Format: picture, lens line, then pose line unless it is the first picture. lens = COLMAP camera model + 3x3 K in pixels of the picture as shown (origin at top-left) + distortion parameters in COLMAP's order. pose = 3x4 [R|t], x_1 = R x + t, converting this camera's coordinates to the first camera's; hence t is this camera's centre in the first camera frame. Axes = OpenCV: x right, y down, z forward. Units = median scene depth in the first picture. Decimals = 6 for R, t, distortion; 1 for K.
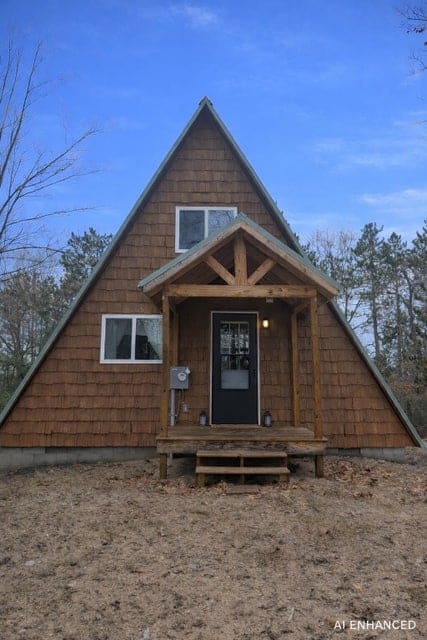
lens RADIAL K [[455.7, 0, 214.0], [0, 455.7, 303.6], [0, 0, 1]] dist [-0.003862, -0.000945]
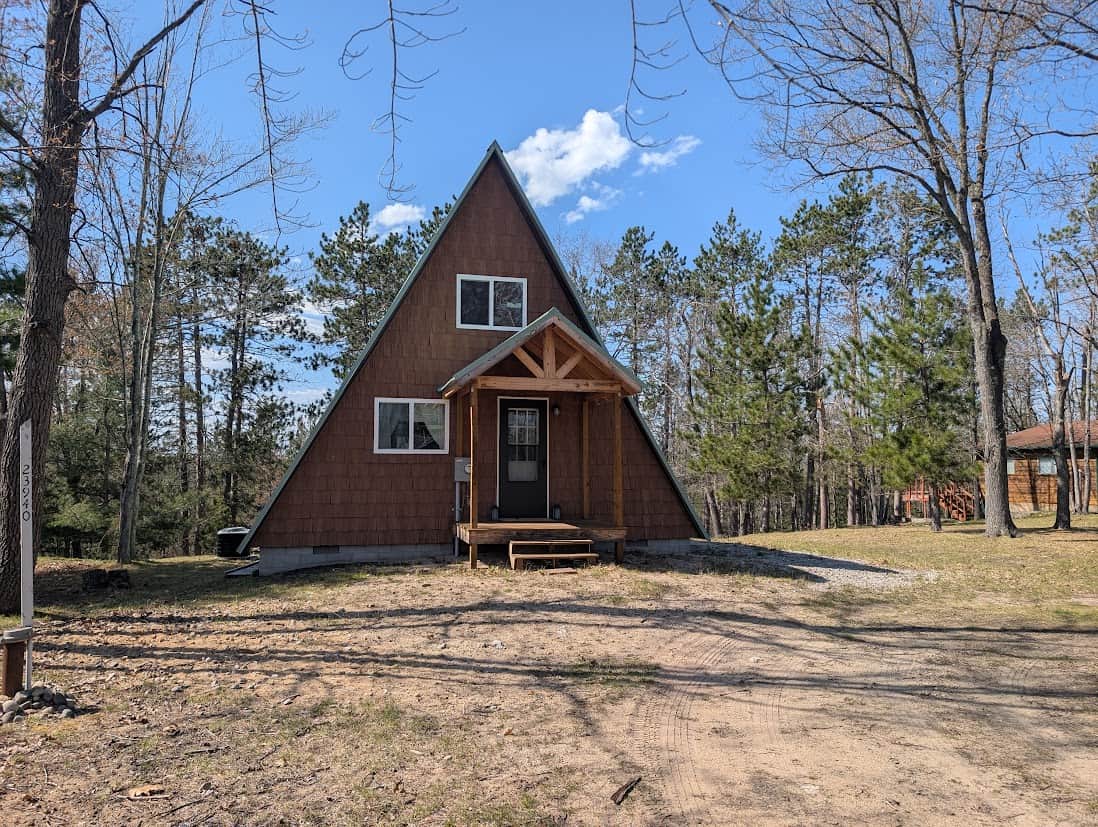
lens RADIAL K [[797.5, 0, 554.0], [0, 797.5, 414.3], [0, 0, 1]] dist [0.006192, -0.009990]
pose [[0.968093, 0.013370, 0.250234, -0.298565], [-0.039522, 0.994224, 0.099780, -0.111665], [-0.247455, -0.106486, 0.963030, -0.563120]]
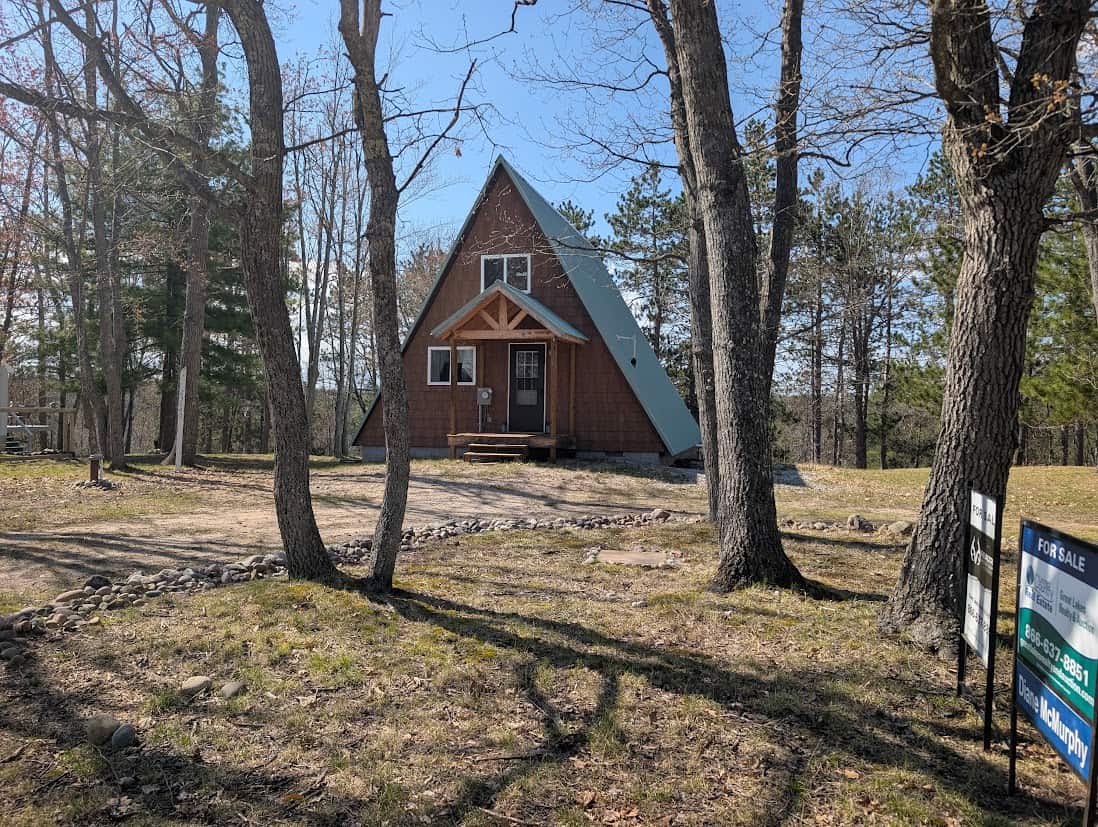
lens RADIAL K [[797.5, 0, 554.0], [0, 797.5, 414.3], [0, 0, 1]] dist [0.006192, -0.009990]
pose [[0.963638, 0.004881, -0.267165, 0.703858], [0.043751, 0.983458, 0.175773, -0.170505], [0.263603, -0.181070, 0.947484, -1.074973]]
